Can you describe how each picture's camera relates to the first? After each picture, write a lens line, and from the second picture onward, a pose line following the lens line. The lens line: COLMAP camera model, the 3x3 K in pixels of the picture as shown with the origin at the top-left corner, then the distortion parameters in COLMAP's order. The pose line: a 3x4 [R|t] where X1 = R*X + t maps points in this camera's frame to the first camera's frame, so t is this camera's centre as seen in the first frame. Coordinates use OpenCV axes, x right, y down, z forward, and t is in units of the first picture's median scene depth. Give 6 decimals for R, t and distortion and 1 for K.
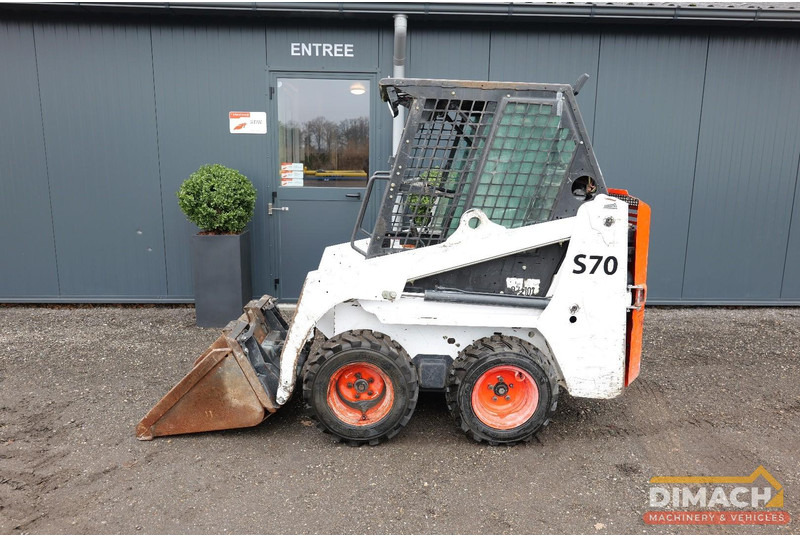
lens RADIAL K [[570.9, 0, 400.0], [0, 570.9, 268.0], [0, 0, 1]] dist [0.001288, 0.001669]
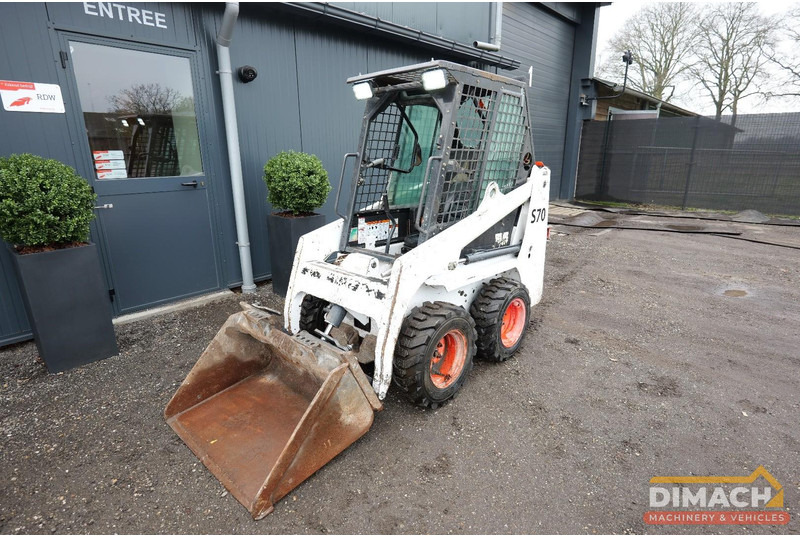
lens RADIAL K [[420.9, 0, 400.0], [0, 420.9, 268.0], [0, 0, 1]] dist [-0.004358, -0.000042]
pose [[0.698734, -0.211485, 0.683407, -0.391869], [0.145902, 0.977353, 0.153274, -0.053230], [-0.700345, -0.007387, 0.713766, 0.292073]]
